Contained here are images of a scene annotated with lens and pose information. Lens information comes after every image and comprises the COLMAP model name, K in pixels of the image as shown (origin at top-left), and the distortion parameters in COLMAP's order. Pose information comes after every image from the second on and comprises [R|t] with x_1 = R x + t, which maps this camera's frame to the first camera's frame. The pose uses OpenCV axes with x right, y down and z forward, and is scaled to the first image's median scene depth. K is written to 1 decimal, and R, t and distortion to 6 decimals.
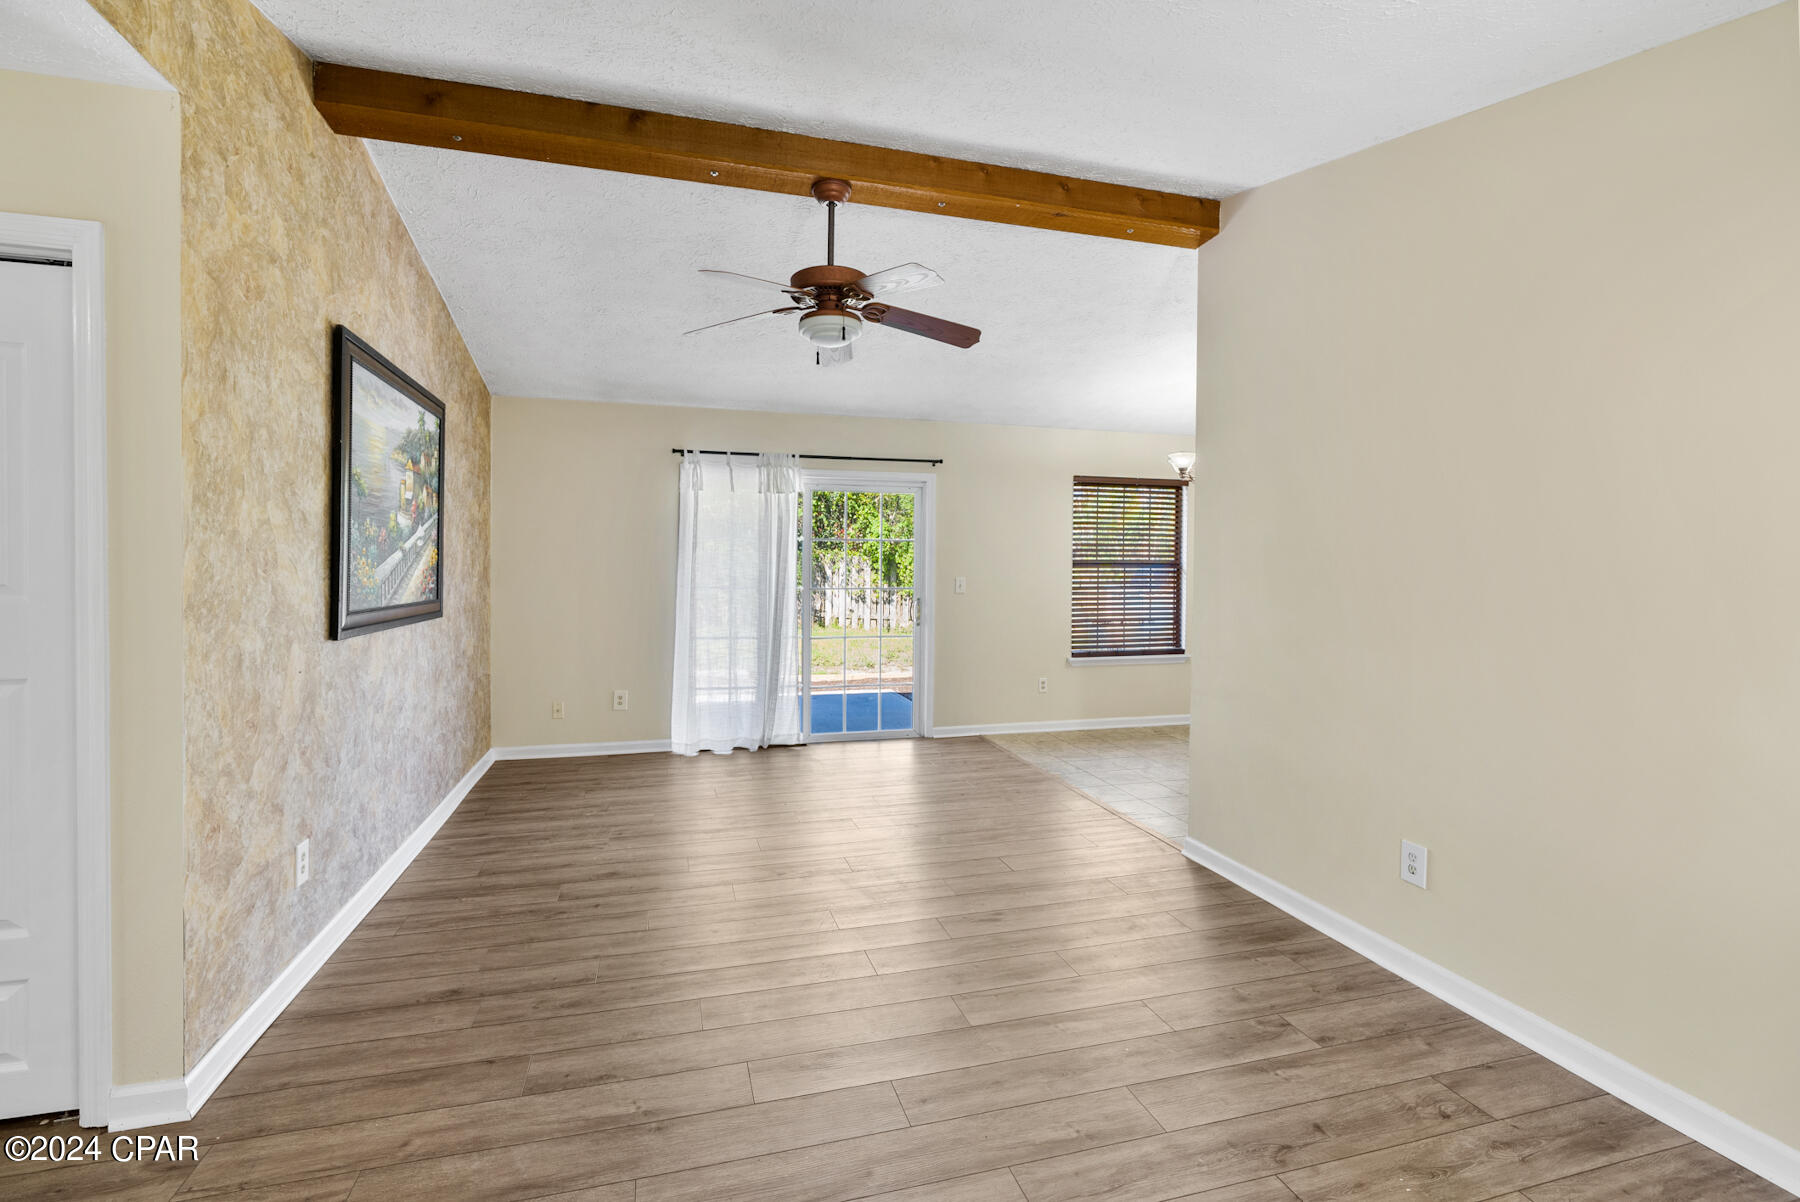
lens RADIAL K [[818.2, 0, 896.0], [0, 818.2, 589.5], [0, 0, 1]] dist [-0.001860, -0.000751]
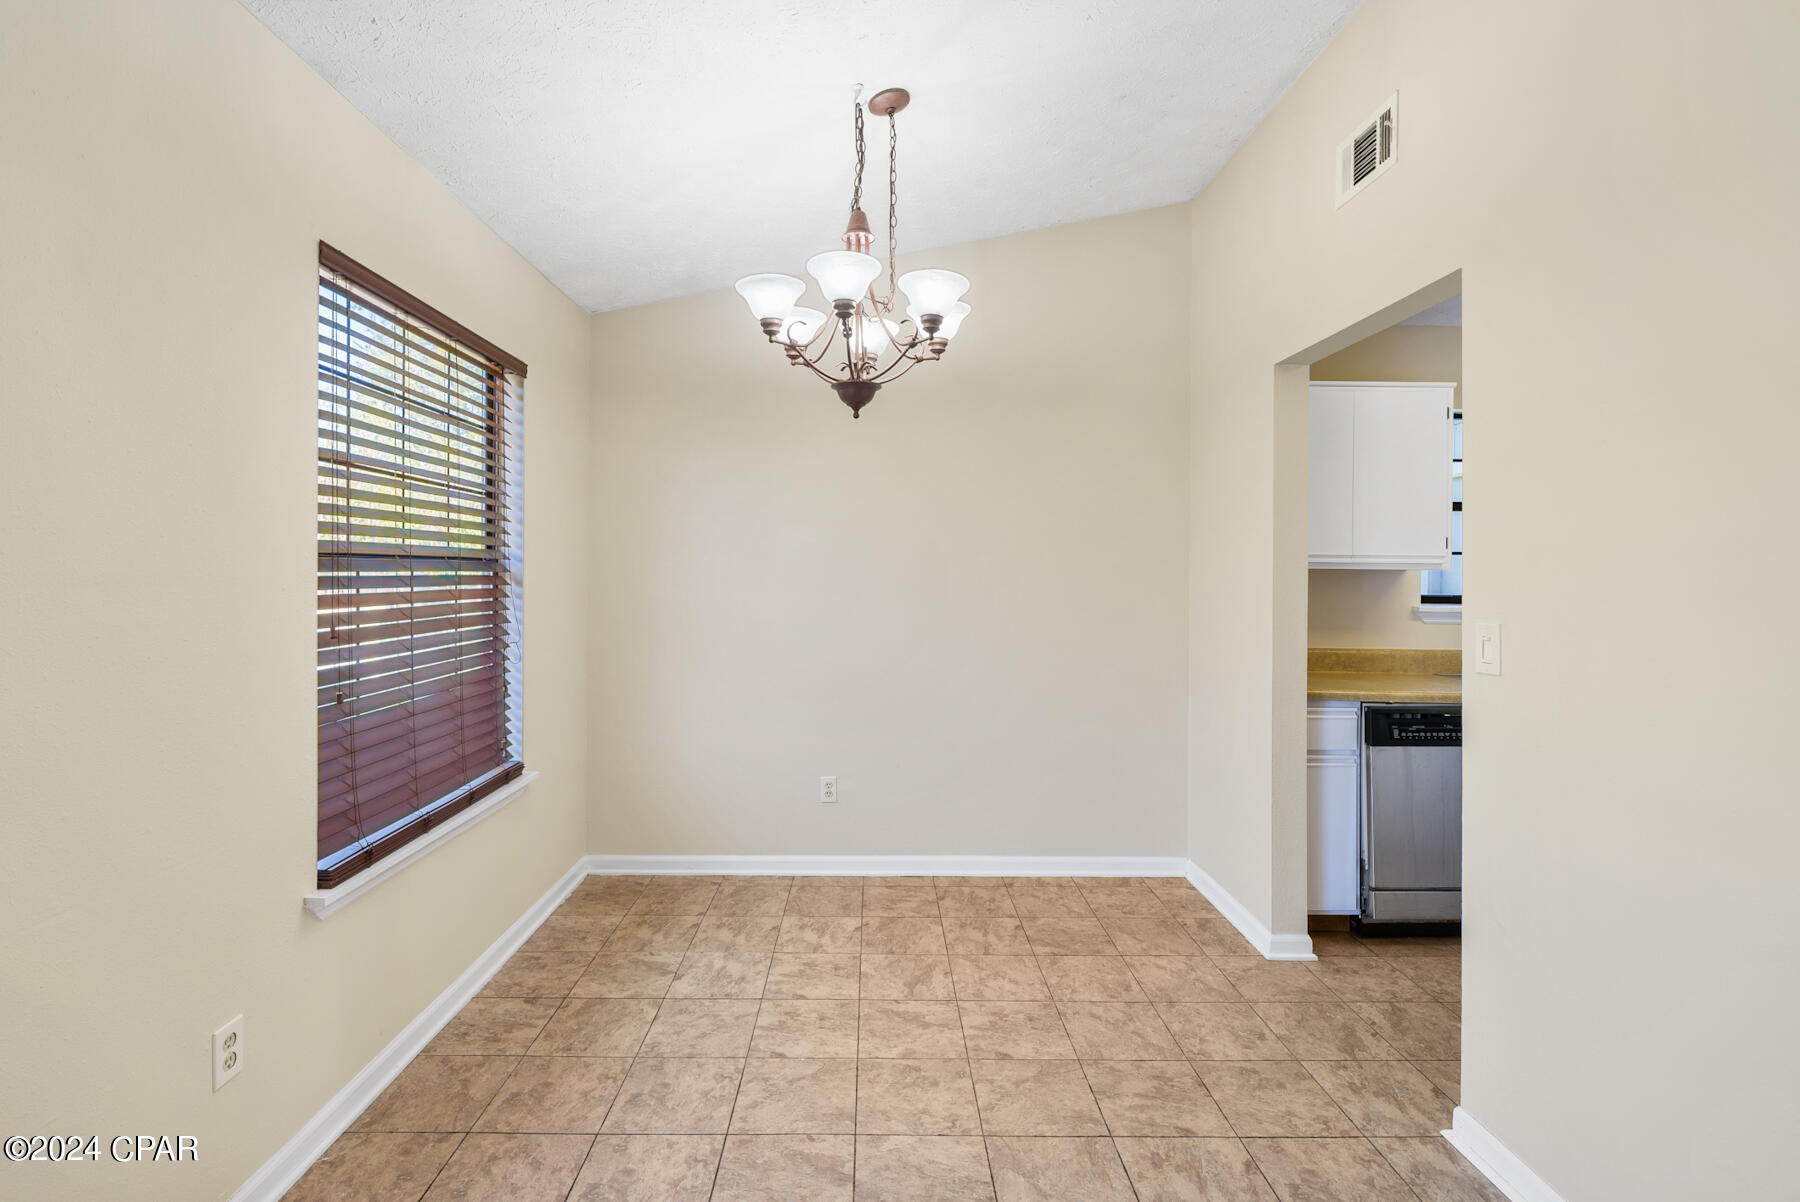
lens RADIAL K [[818.2, 0, 867.6], [0, 818.2, 568.3], [0, 0, 1]] dist [-0.001860, -0.000751]
pose [[0.272859, 0.004766, 0.962042, -0.003319], [0.022492, 0.999683, -0.011332, -0.045066], [-0.961791, 0.024731, 0.272665, 1.758689]]
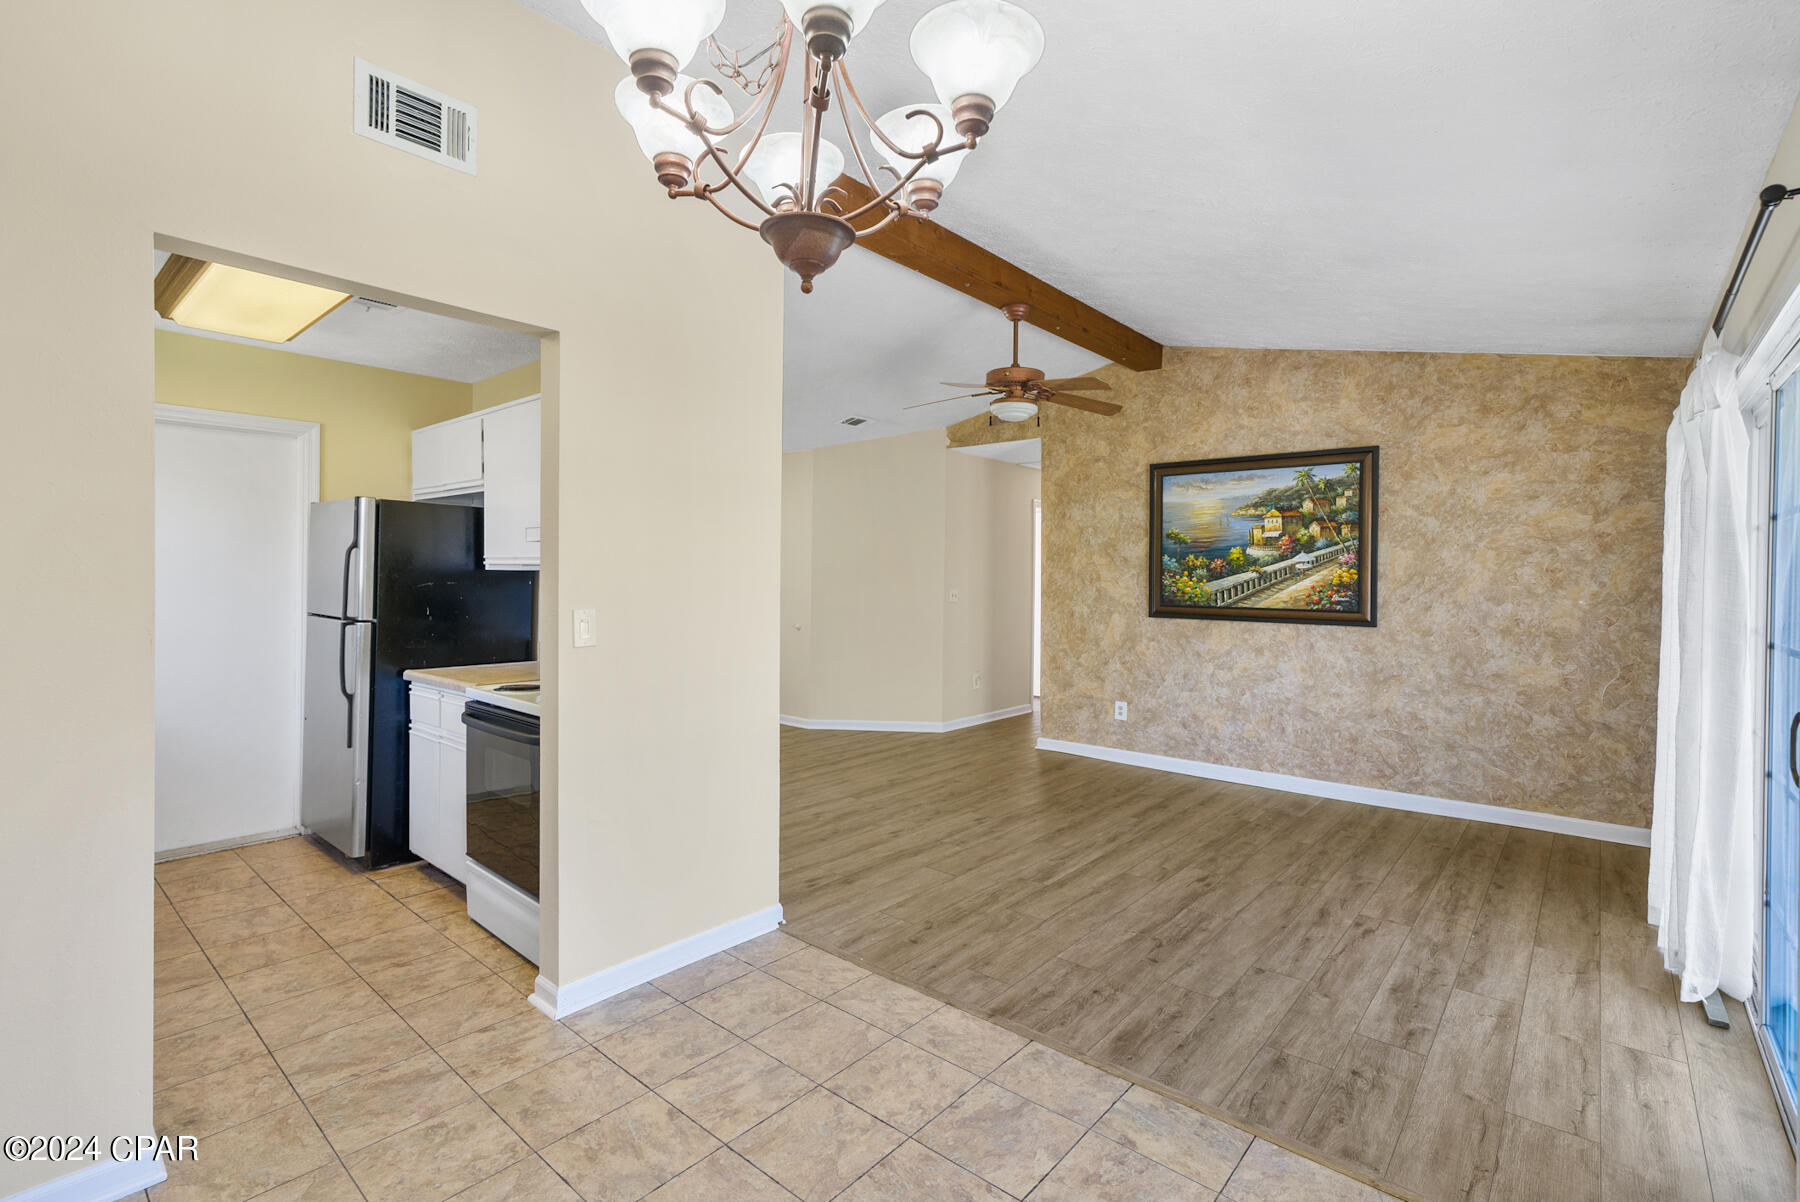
lens RADIAL K [[818.2, 0, 862.1], [0, 818.2, 573.1], [0, 0, 1]] dist [-0.001860, -0.000751]
pose [[-0.848841, -0.011096, -0.528532, 1.001963], [-0.025807, 0.999457, 0.020465, -0.062603], [0.528018, 0.031011, -0.848667, 2.394073]]
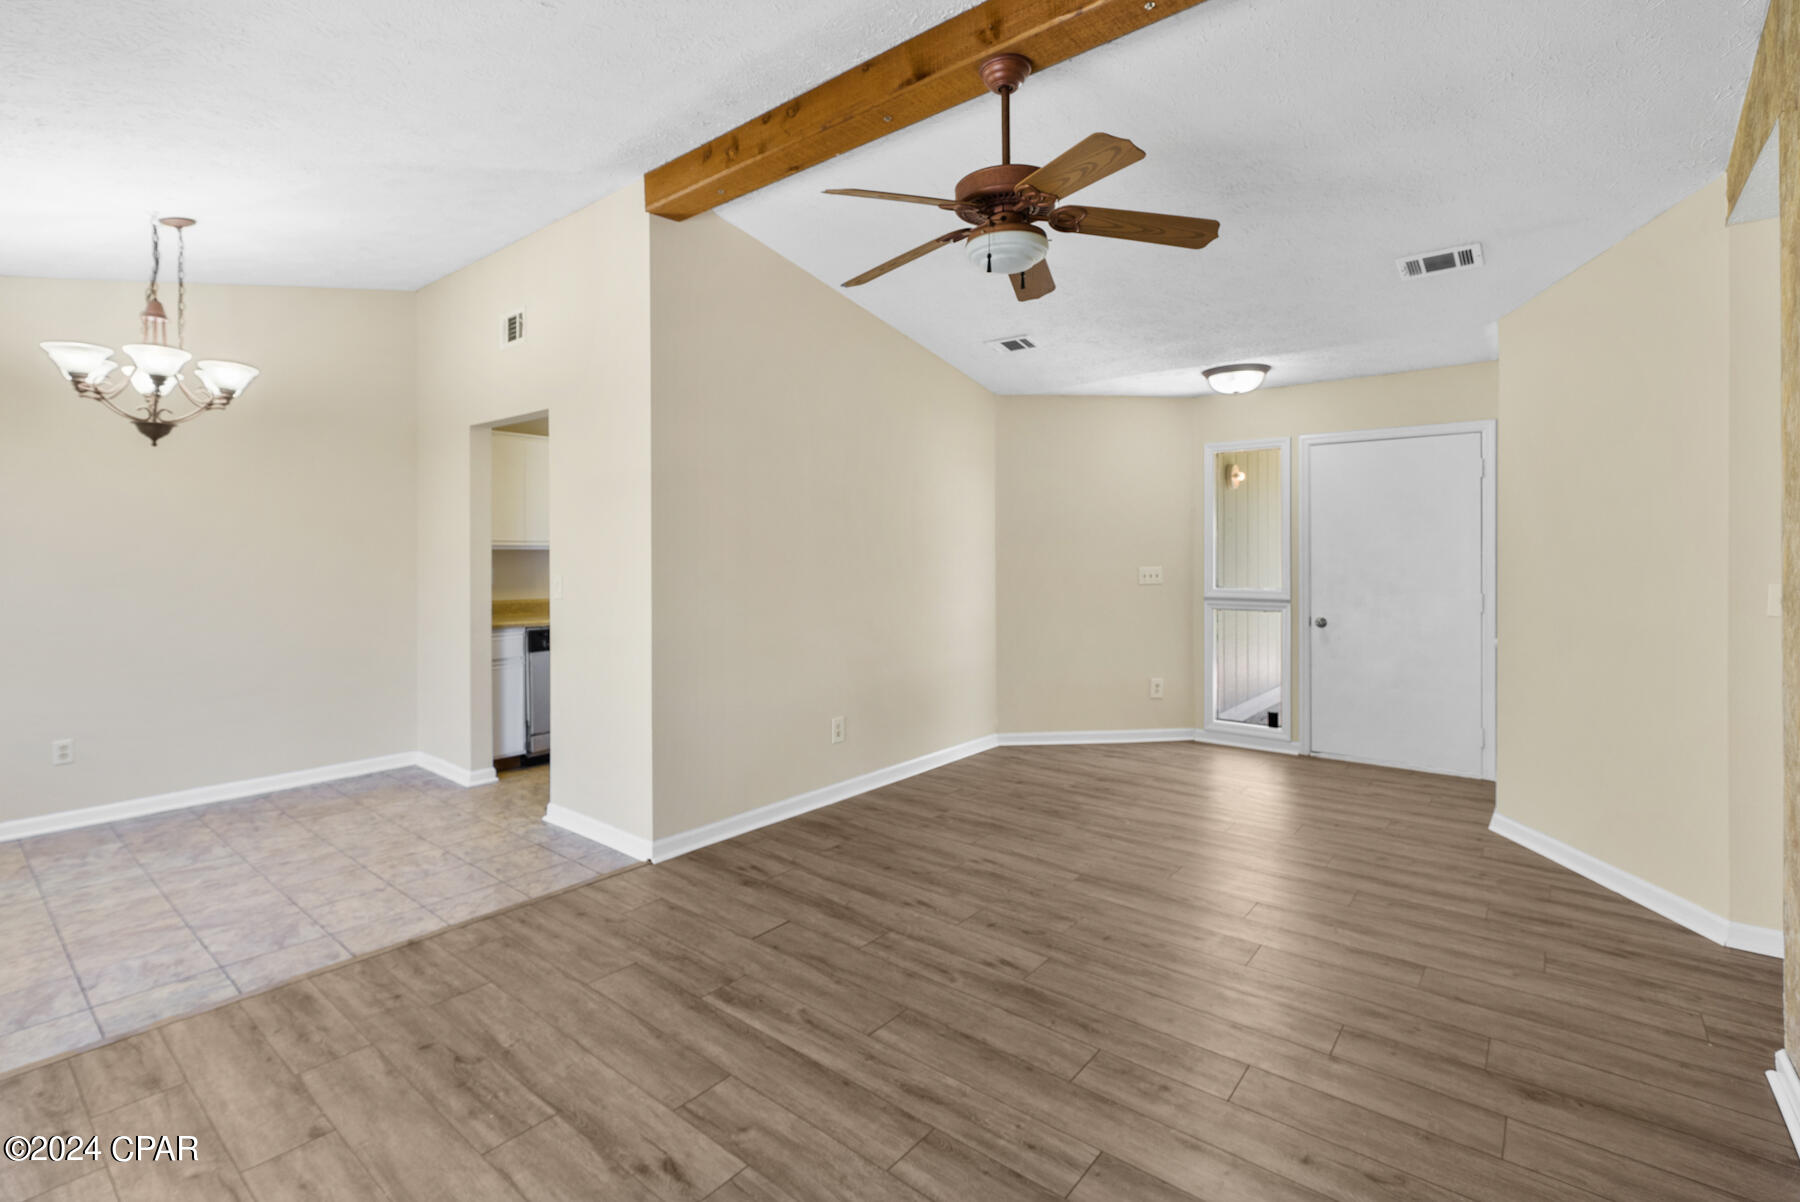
lens RADIAL K [[818.2, 0, 897.0], [0, 818.2, 558.7], [0, 0, 1]] dist [-0.001860, -0.000751]
pose [[-0.574046, -0.007498, 0.818789, -0.770636], [0.022693, 0.999428, 0.025062, -0.050329], [-0.818509, 0.032968, -0.573548, 1.796145]]
